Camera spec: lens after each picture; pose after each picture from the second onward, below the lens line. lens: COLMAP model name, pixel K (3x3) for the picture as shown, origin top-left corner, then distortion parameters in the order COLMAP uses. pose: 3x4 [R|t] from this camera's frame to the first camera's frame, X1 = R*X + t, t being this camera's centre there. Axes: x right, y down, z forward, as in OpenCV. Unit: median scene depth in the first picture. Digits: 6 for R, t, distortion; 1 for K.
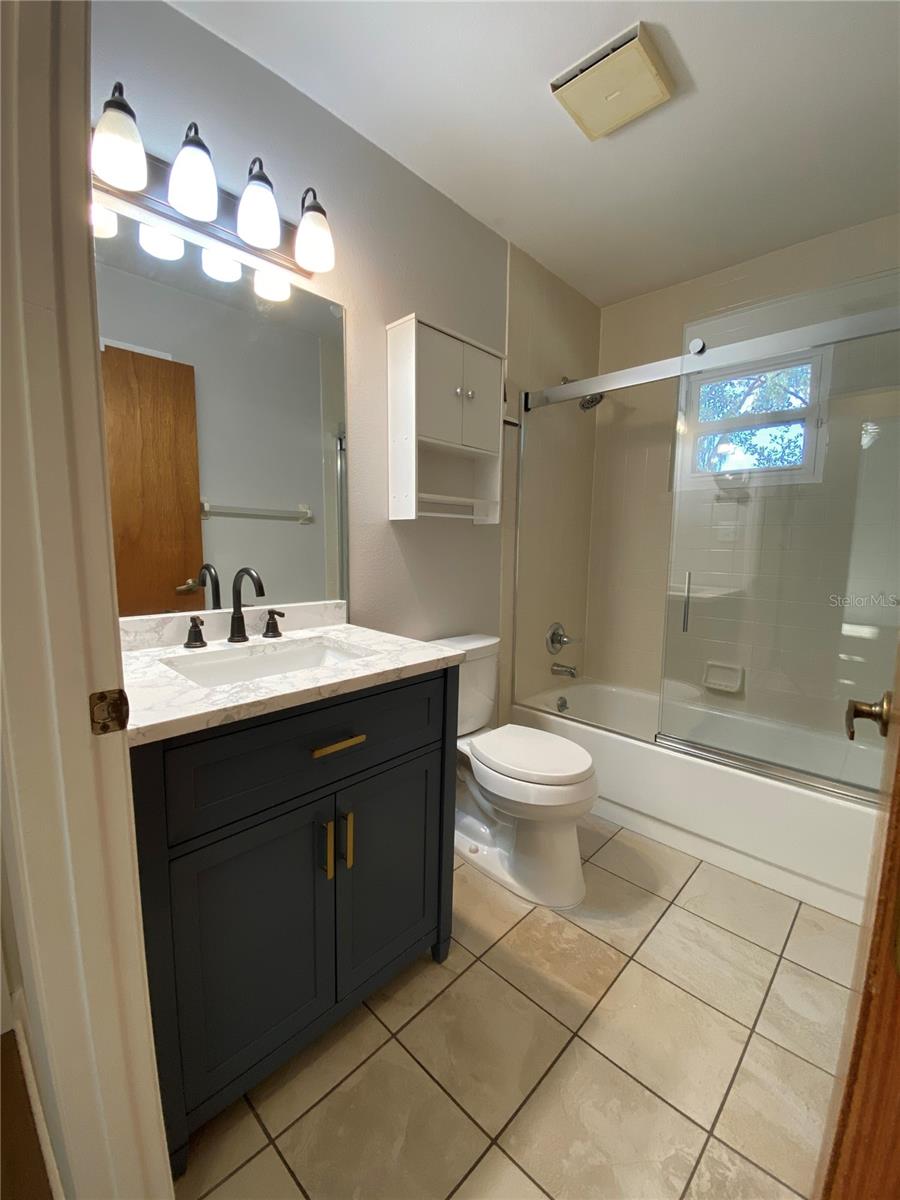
lens RADIAL K [[488.4, 0, 450.0], [0, 488.4, 600.0], [0, 0, 1]] dist [0.014203, -0.017614]
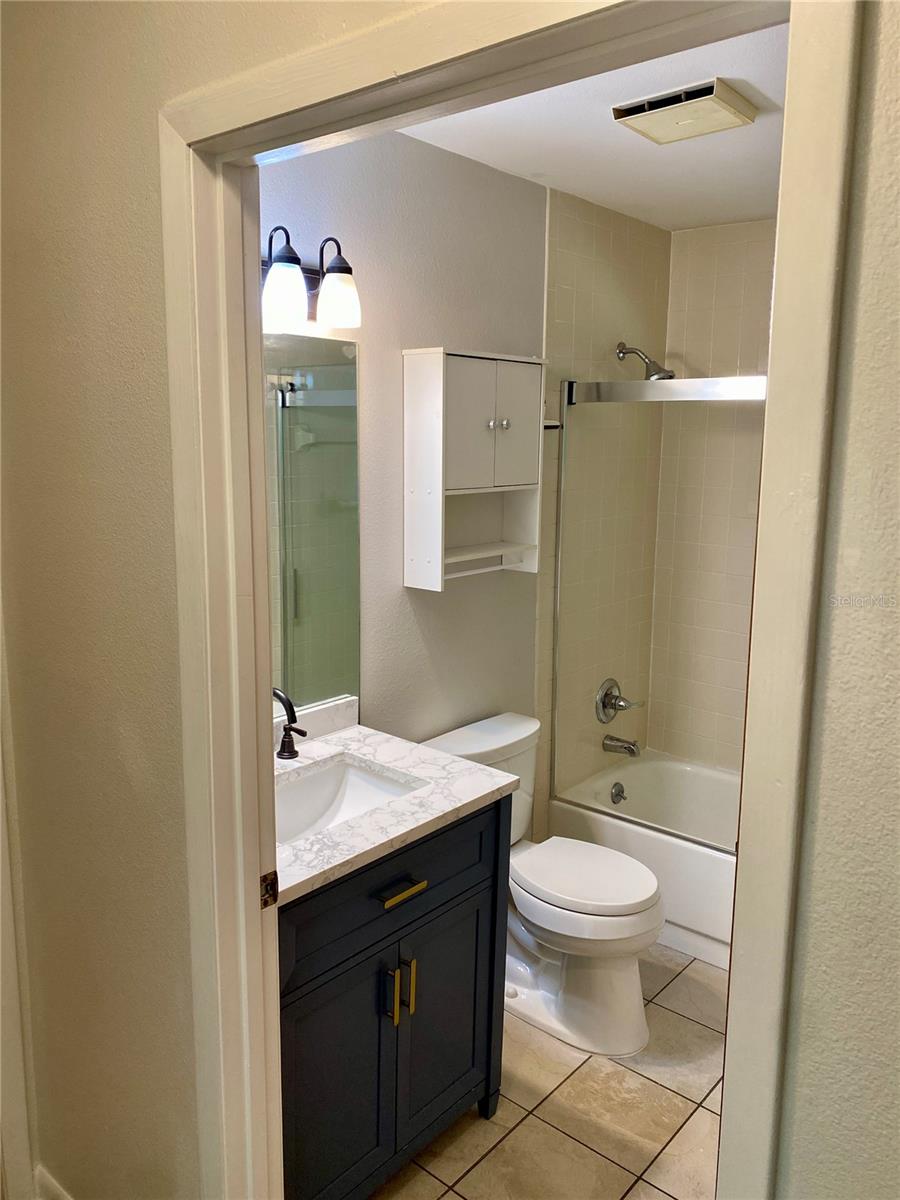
lens RADIAL K [[921.2, 0, 453.7], [0, 921.2, 574.7], [0, 0, 1]] dist [0.002104, -0.004430]
pose [[0.998049, -0.009162, 0.061754, -0.148782], [0.006743, 0.999206, 0.039275, -0.263040], [-0.062064, -0.038782, 0.997318, -0.527720]]
